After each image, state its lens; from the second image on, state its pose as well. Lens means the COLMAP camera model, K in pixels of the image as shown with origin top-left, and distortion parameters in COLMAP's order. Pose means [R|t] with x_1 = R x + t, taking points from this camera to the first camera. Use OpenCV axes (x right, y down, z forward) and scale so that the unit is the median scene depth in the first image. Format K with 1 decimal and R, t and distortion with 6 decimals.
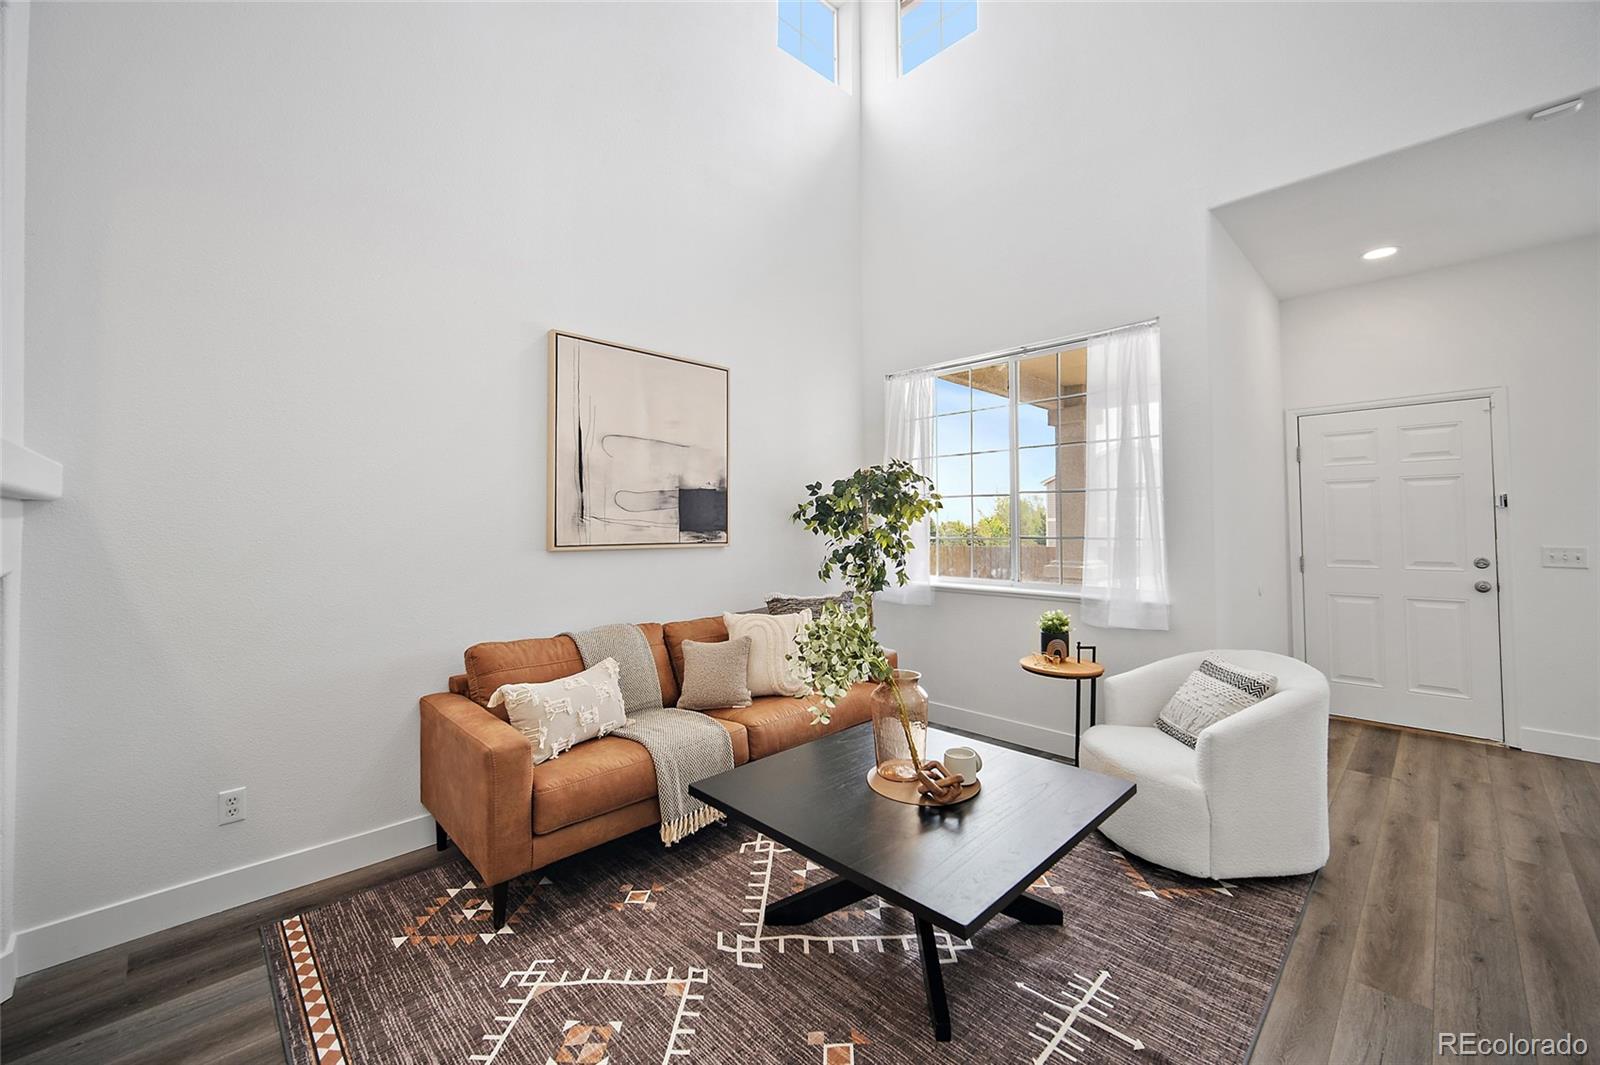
lens RADIAL K [[636.5, 0, 804.8], [0, 636.5, 509.7], [0, 0, 1]] dist [-0.002213, 0.001752]
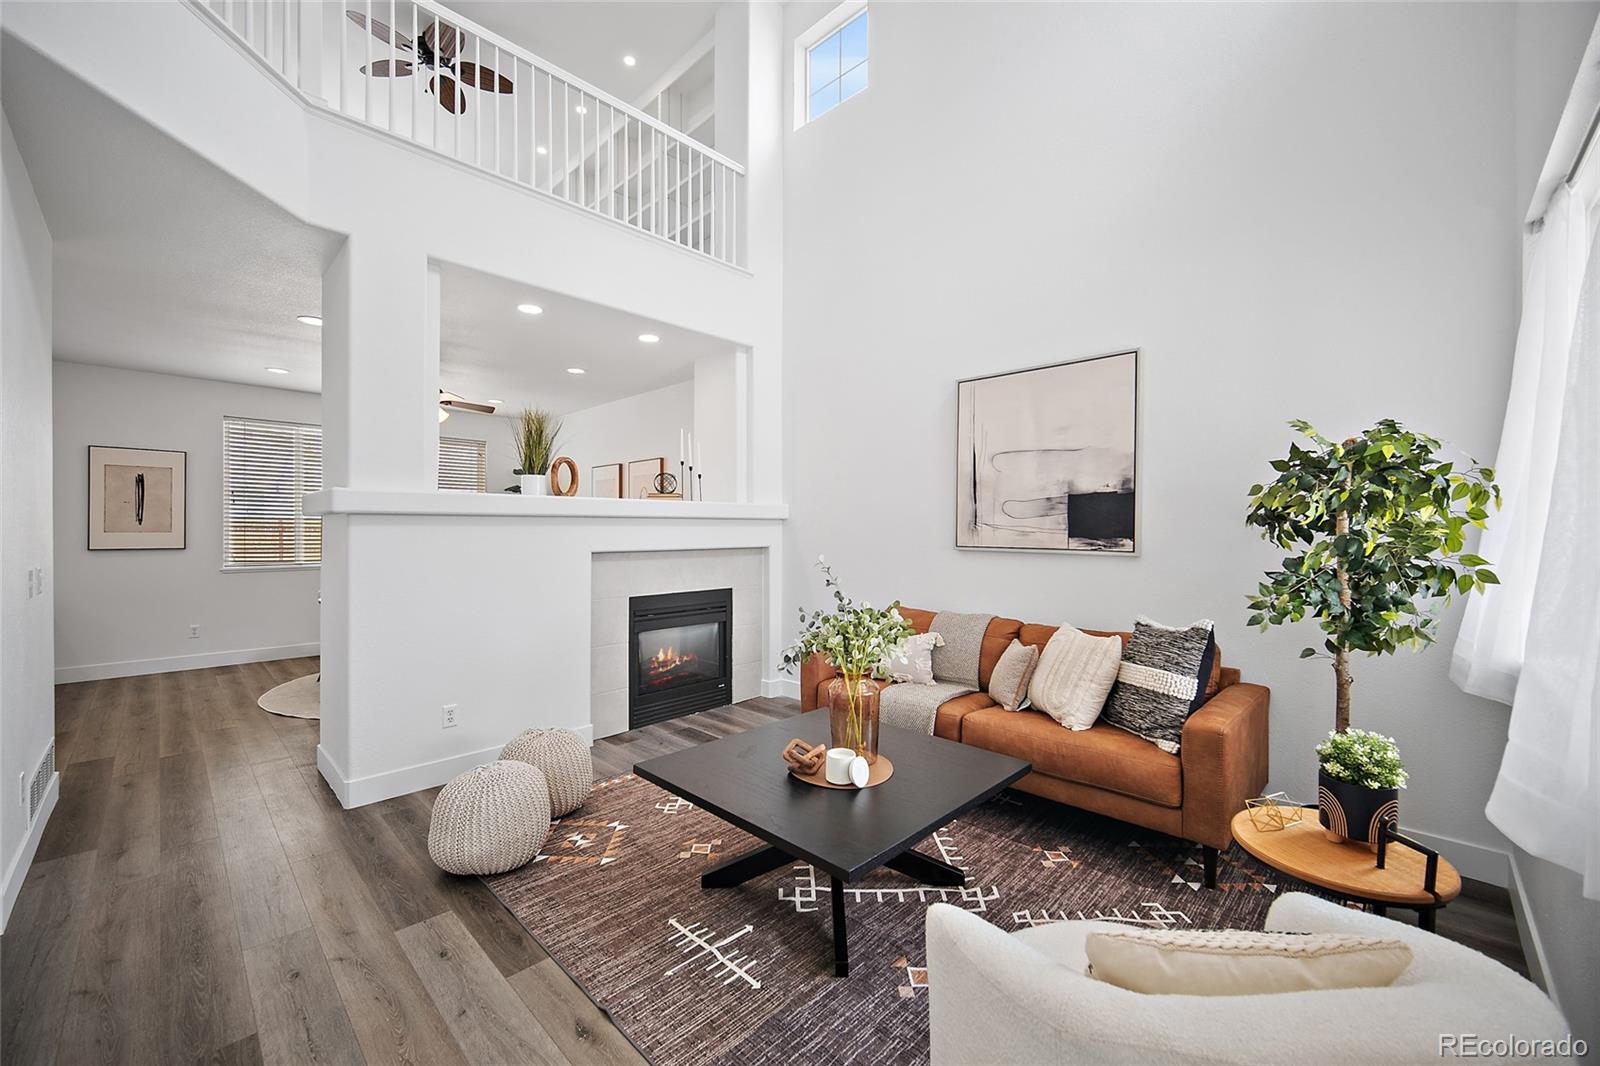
lens RADIAL K [[636.5, 0, 809.2], [0, 636.5, 527.9], [0, 0, 1]] dist [-0.002213, 0.001752]
pose [[0.018772, 0.001367, -0.999823, 1.011376], [0.017691, 0.999842, 0.001699, 0.013622], [0.999667, -0.017720, 0.018745, 0.744393]]
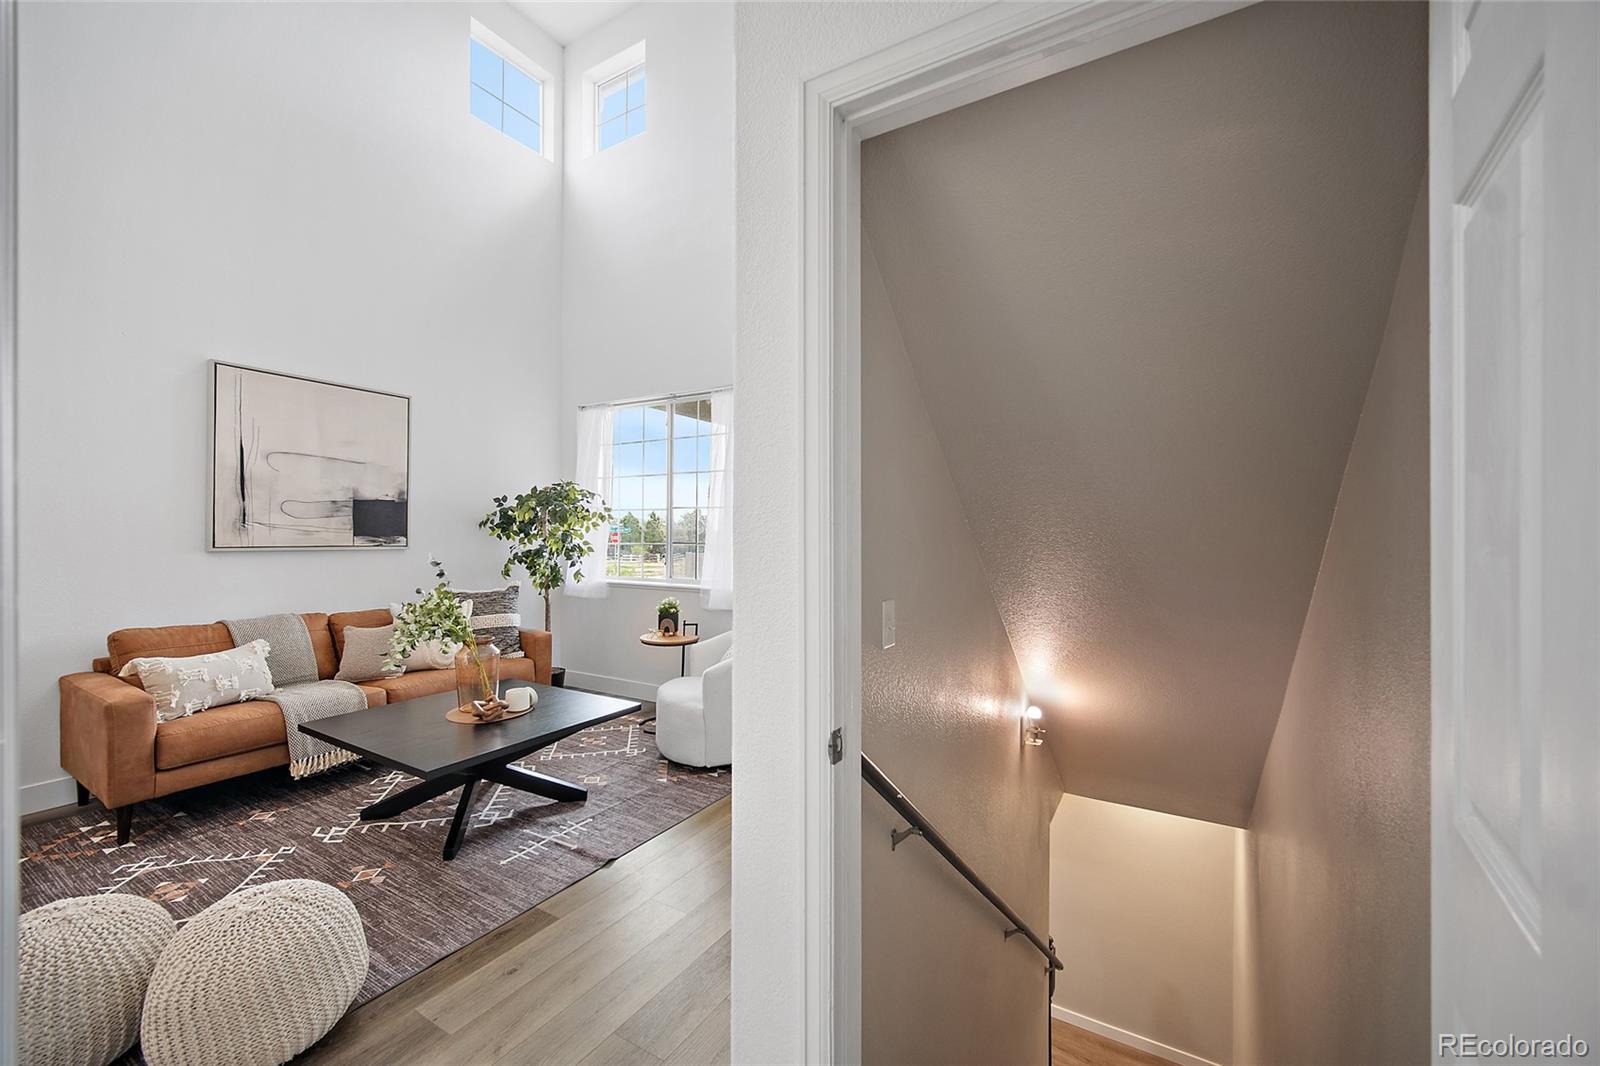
lens RADIAL K [[636.5, 0, 798.6], [0, 636.5, 533.0], [0, 0, 1]] dist [-0.002213, 0.001752]
pose [[0.970011, 0.009927, 0.242857, 0.403081], [-0.015286, 0.999679, 0.020189, -0.009381], [-0.242579, -0.023296, 0.969852, -0.429815]]
